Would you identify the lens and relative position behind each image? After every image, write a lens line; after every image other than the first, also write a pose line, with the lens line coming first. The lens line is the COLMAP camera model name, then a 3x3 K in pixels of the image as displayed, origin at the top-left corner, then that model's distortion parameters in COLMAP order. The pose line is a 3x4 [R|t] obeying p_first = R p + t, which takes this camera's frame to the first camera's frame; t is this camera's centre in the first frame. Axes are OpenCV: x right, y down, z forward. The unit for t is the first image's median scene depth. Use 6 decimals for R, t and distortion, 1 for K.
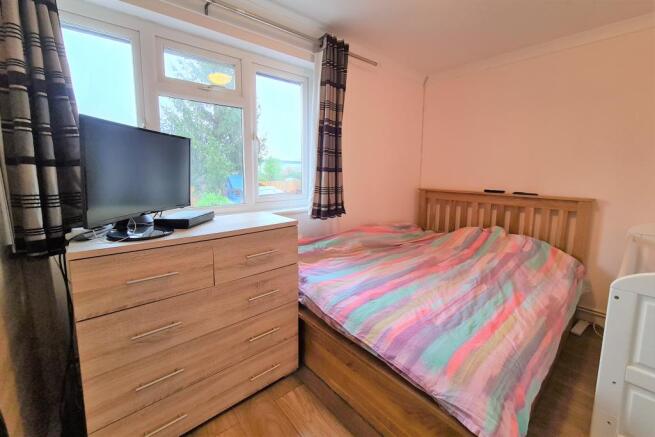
lens RADIAL K [[275.2, 0, 329.4], [0, 275.2, 218.0], [0, 0, 1]] dist [0.000789, -0.000145]
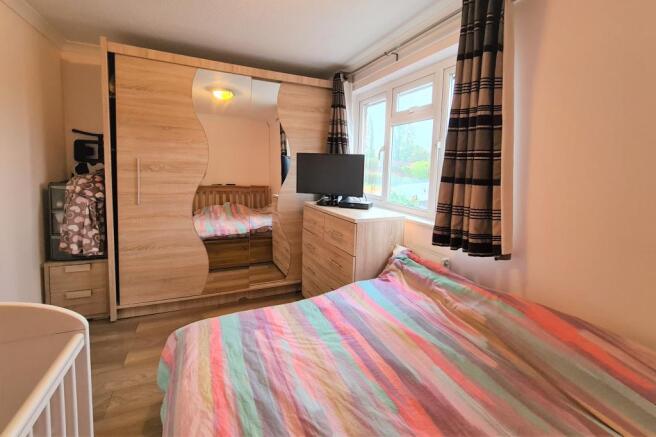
lens RADIAL K [[275.7, 0, 329.9], [0, 275.7, 218.0], [0, 0, 1]] dist [0.000789, -0.000145]
pose [[-0.268886, 0.161740, -0.949495, 0.896051], [-0.197437, 0.955611, 0.218694, -0.206575], [0.942719, 0.246269, -0.225016, 1.026639]]
